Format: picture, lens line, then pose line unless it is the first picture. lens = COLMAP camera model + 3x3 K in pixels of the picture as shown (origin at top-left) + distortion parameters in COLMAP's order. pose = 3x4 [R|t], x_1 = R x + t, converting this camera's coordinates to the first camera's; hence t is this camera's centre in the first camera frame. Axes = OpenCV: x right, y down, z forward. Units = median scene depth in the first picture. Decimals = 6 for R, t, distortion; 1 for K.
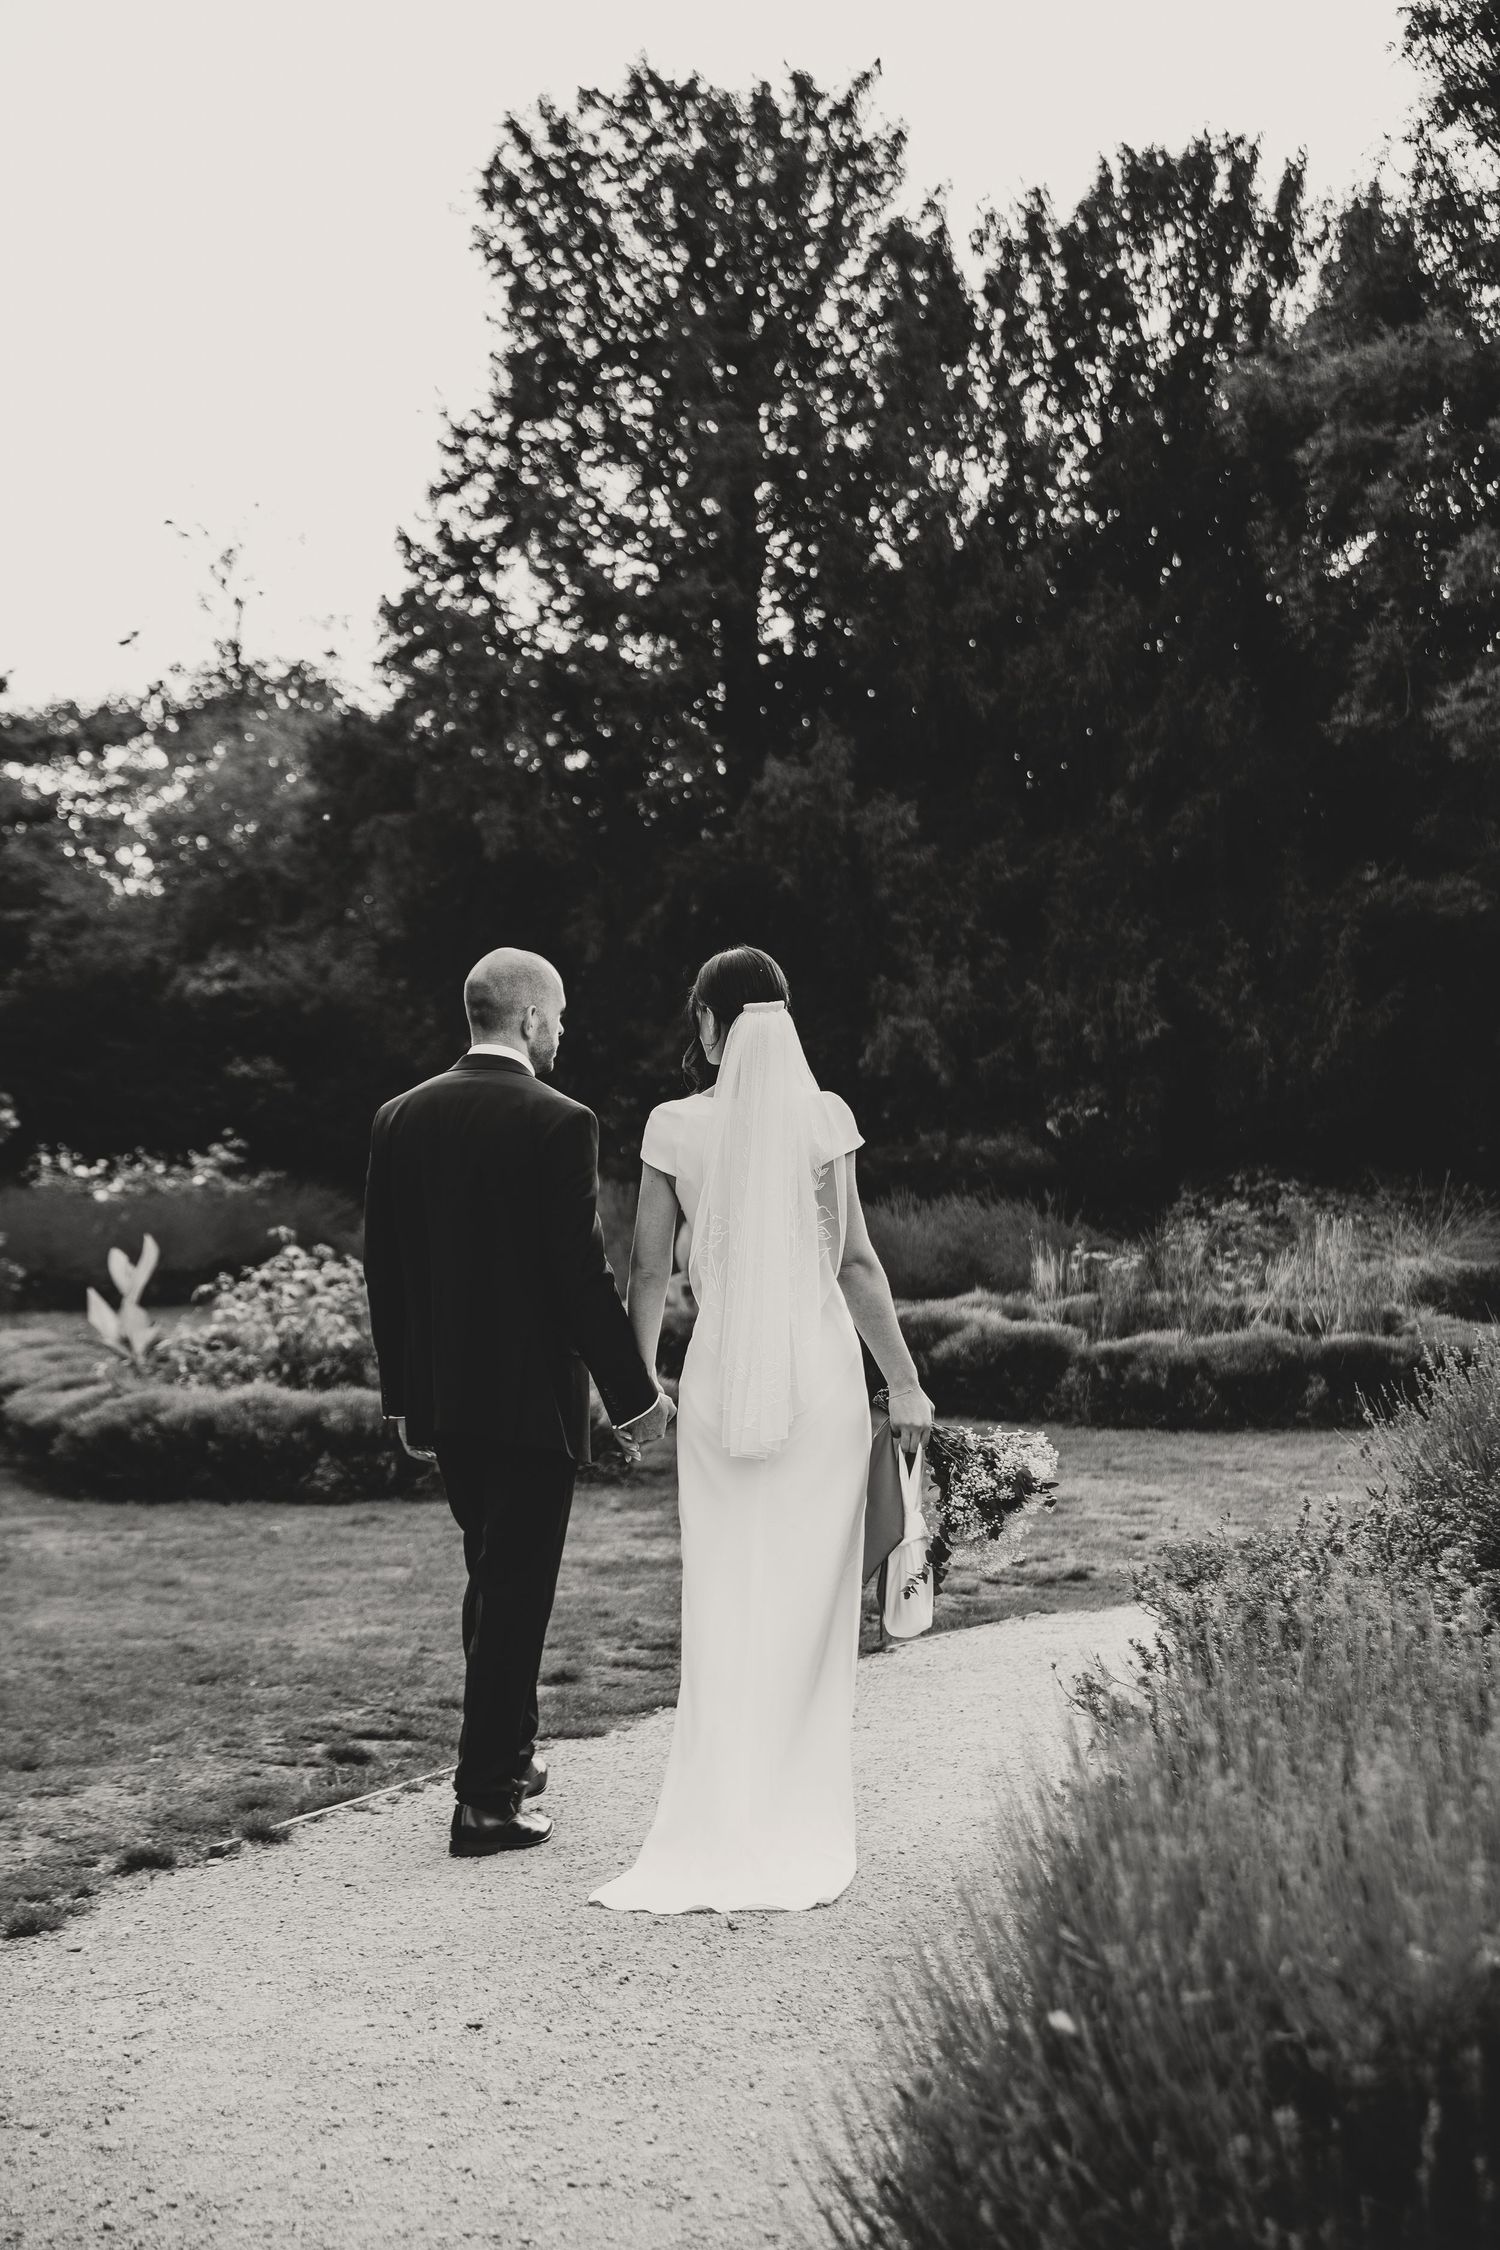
lens RADIAL K [[4369.0, 0, 745.1], [0, 4369.0, 1118.0], [0, 0, 1]] dist [0.109053, 0.000000]
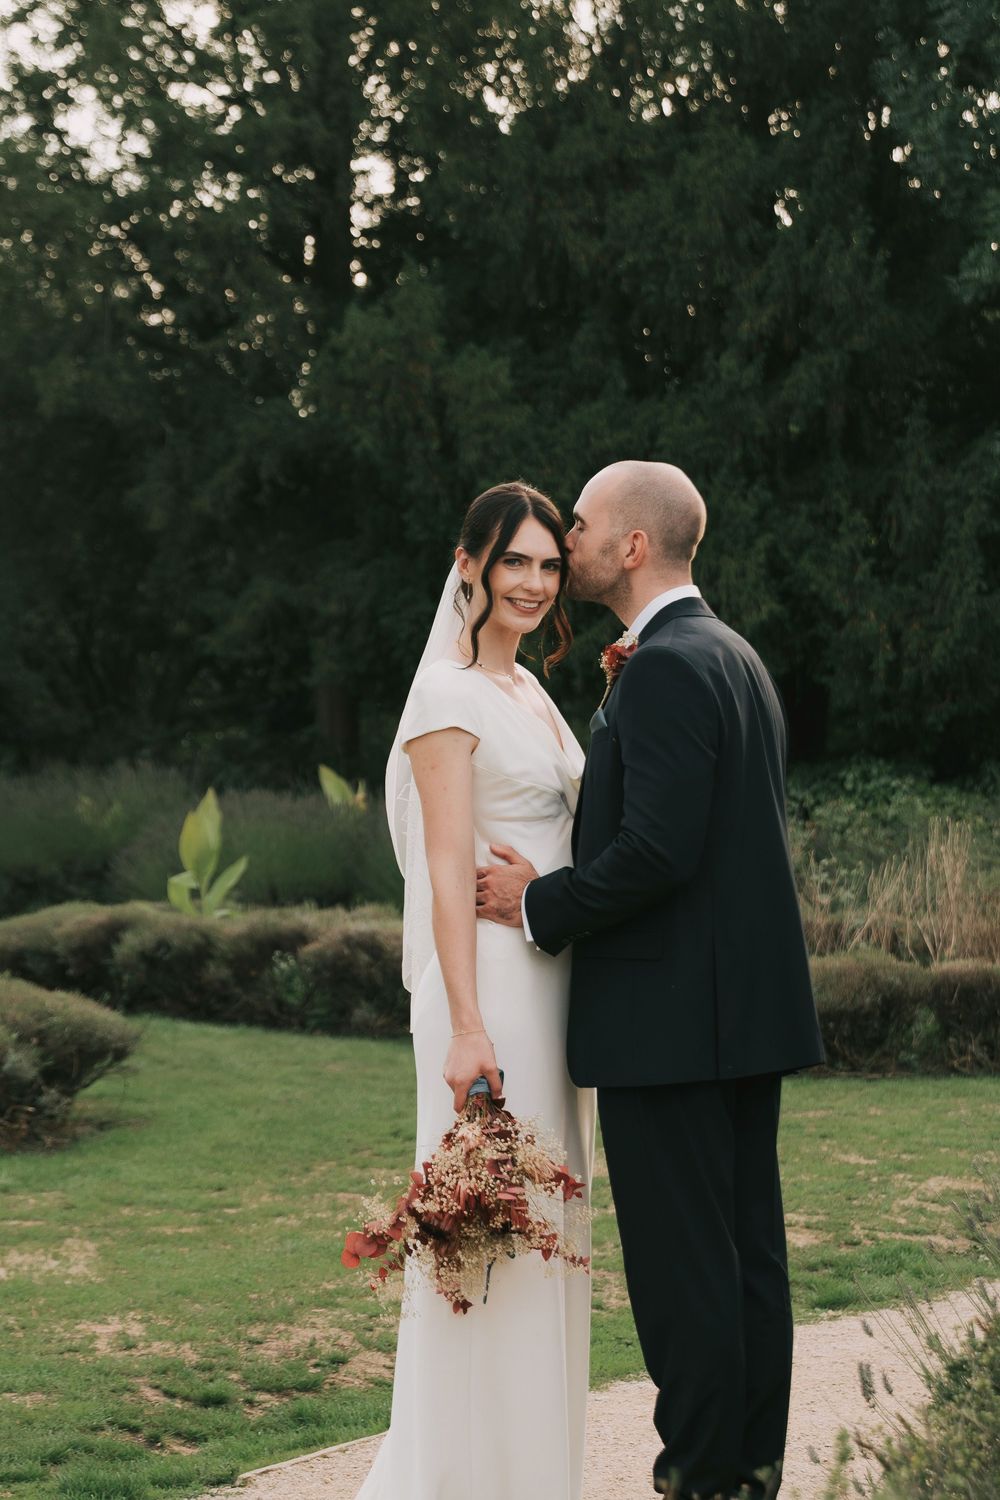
lens RADIAL K [[4225.0, 0, 501.5], [0, 4225.0, 753.1], [0, 0, 1]] dist [0.119310, 0.000000]
pose [[0.999495, 0.018250, 0.026028, 0.016395], [-0.018500, 0.999785, 0.009382, 0.002170], [-0.025851, -0.009859, 0.999617, 0.114716]]
